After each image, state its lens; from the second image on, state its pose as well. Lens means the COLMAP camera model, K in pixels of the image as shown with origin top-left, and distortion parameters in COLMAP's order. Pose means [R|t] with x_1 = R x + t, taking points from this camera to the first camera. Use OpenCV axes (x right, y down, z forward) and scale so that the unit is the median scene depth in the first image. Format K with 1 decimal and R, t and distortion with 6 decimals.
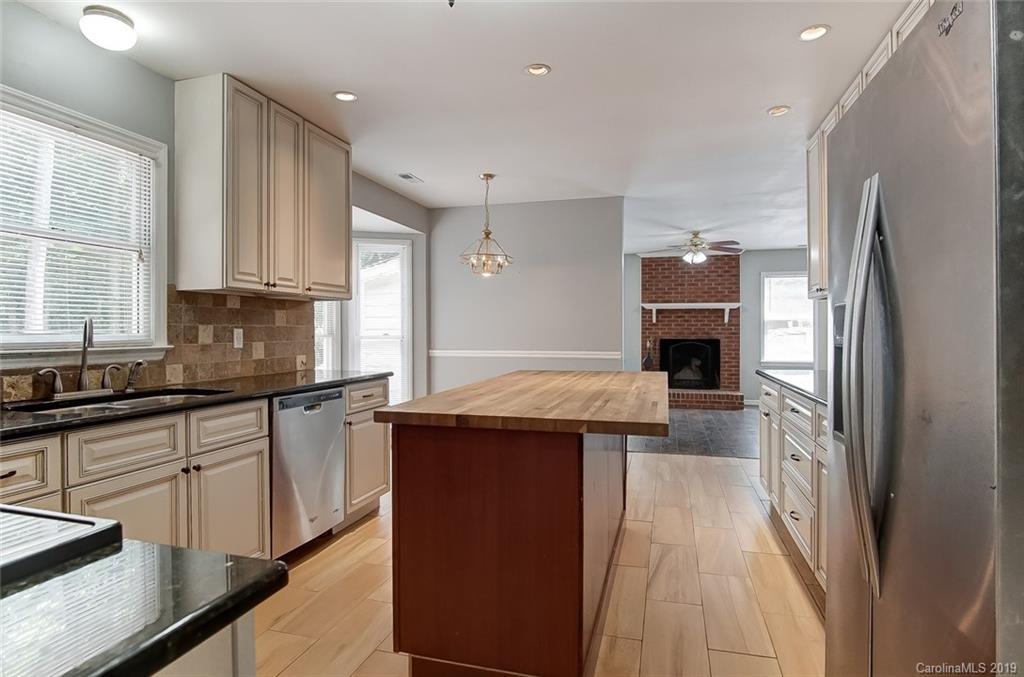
lens RADIAL K [[551.2, 0, 512.6], [0, 551.2, 332.8], [0, 0, 1]] dist [-0.022689, 0.001978]
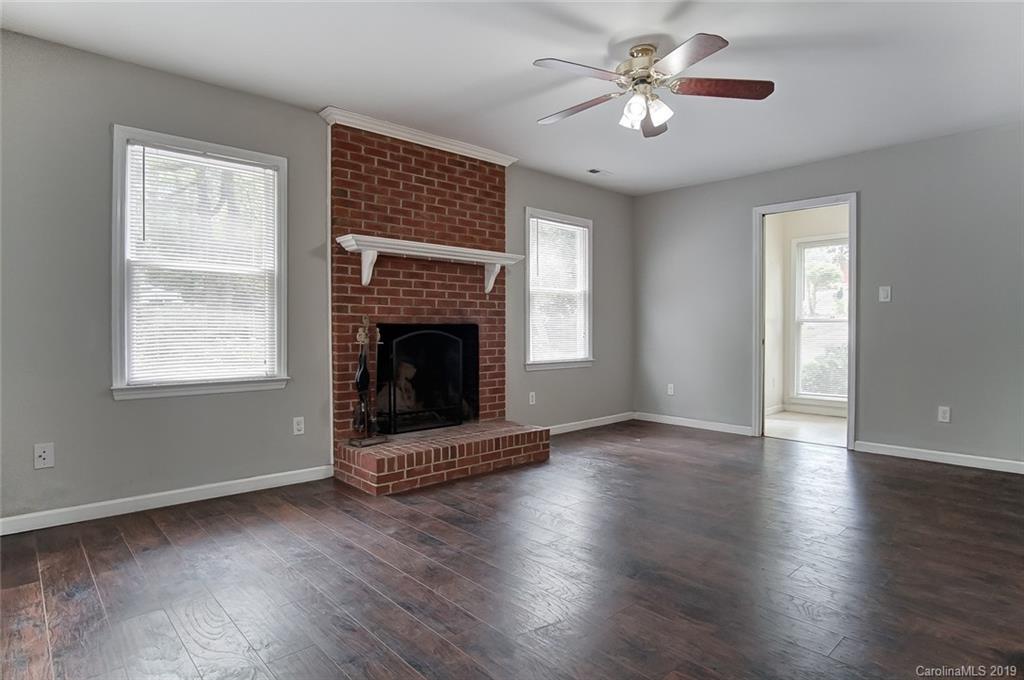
lens RADIAL K [[555.1, 0, 514.3], [0, 555.1, 333.7], [0, 0, 1]] dist [-0.023062, 0.002077]
pose [[0.523683, -0.010697, 0.851846, -0.046586], [0.003481, 0.999940, 0.010416, 0.015220], [-0.851906, -0.002490, 0.523689, 0.696694]]
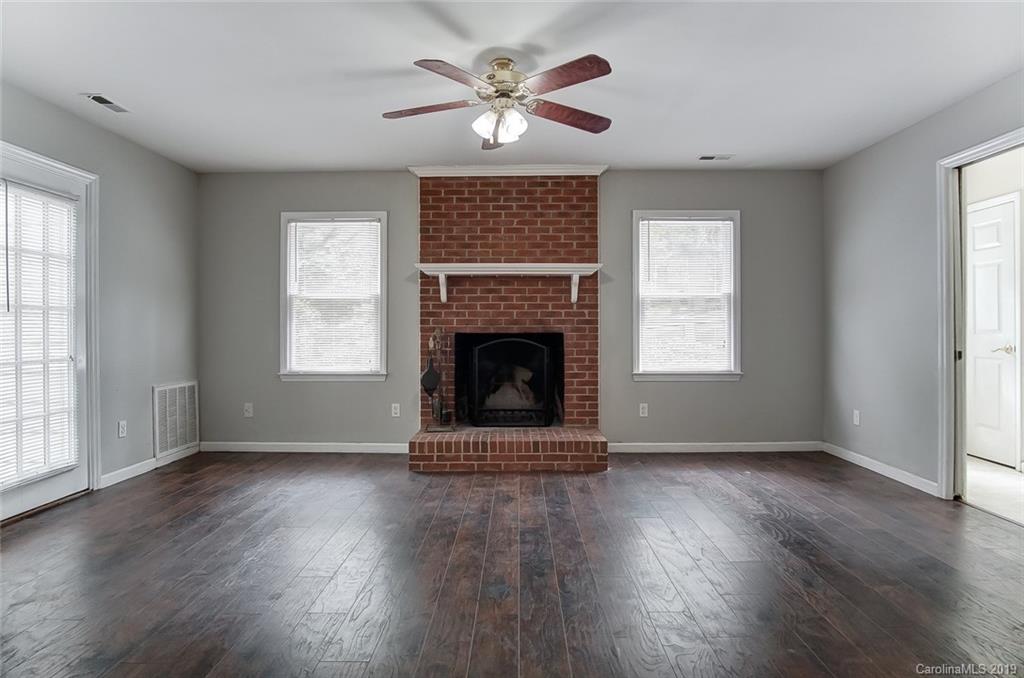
lens RADIAL K [[551.2, 0, 517.5], [0, 551.2, 332.2], [0, 0, 1]] dist [-0.022689, 0.001978]
pose [[0.963388, -0.005461, 0.268054, 0.189143], [0.004972, 0.999985, 0.002503, 0.009425], [-0.268063, -0.001079, 0.963401, 0.491156]]
